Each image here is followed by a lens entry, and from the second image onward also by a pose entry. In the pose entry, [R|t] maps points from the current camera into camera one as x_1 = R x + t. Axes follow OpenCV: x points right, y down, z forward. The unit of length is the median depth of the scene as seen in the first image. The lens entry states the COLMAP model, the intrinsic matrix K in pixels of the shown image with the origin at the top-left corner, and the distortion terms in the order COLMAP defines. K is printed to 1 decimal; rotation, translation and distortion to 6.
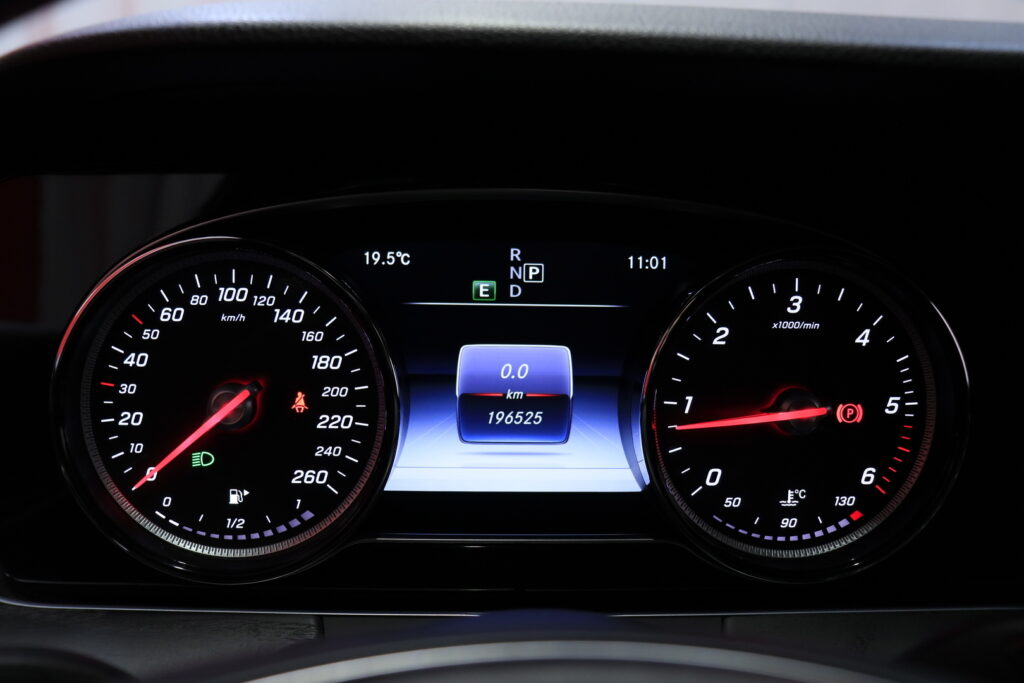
lens RADIAL K [[959.2, 0, 512.0], [0, 959.2, 341.5], [0, 0, 1]] dist [-0.126927, -0.000453]
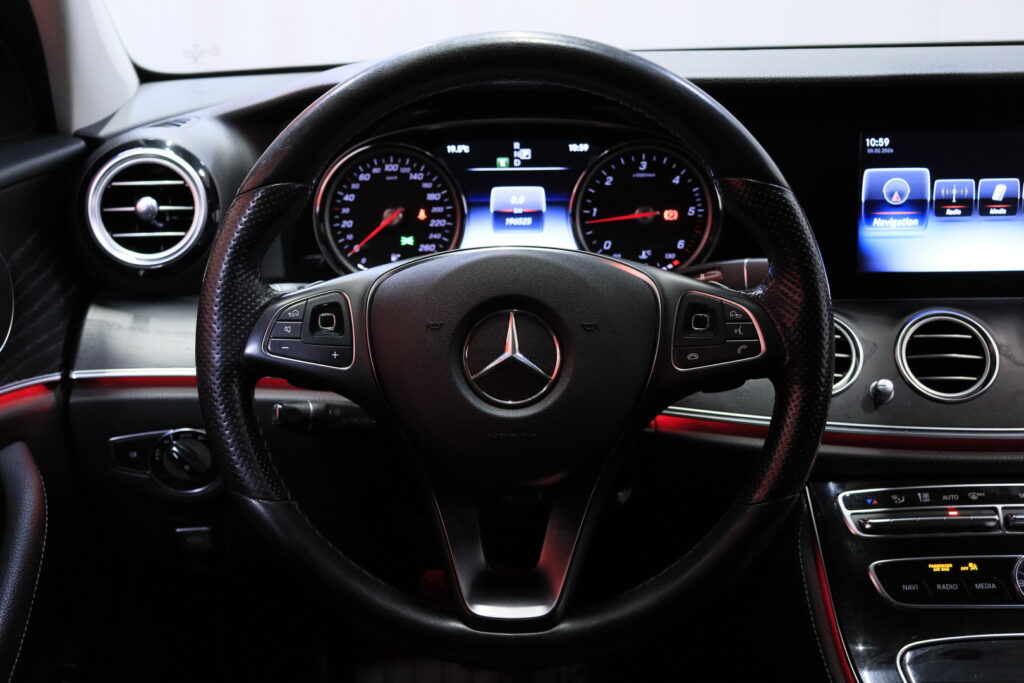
lens RADIAL K [[1347.6, 0, 512.0], [0, 1347.6, 341.5], [0, 0, 1]] dist [-0.041327, 0.368097]
pose [[0.997601, -0.016499, -0.067235, 0.201687], [0.022870, 0.995203, 0.095124, 0.063953], [0.065343, -0.096433, 0.993192, -2.199063]]
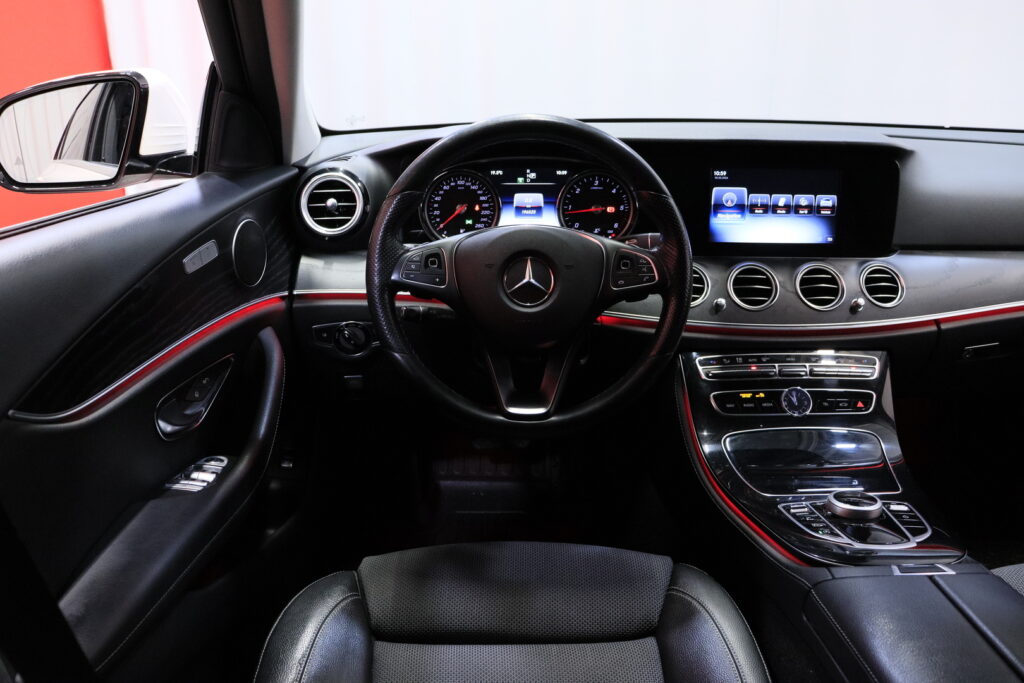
lens RADIAL K [[842.4, 0, 512.0], [0, 842.4, 341.5], [0, 0, 1]] dist [-0.184852, 0.002614]
pose [[0.997833, -0.003074, -0.065728, 0.173170], [0.013526, 0.987157, 0.159181, 0.058864], [0.064394, -0.159725, 0.985059, -2.729746]]
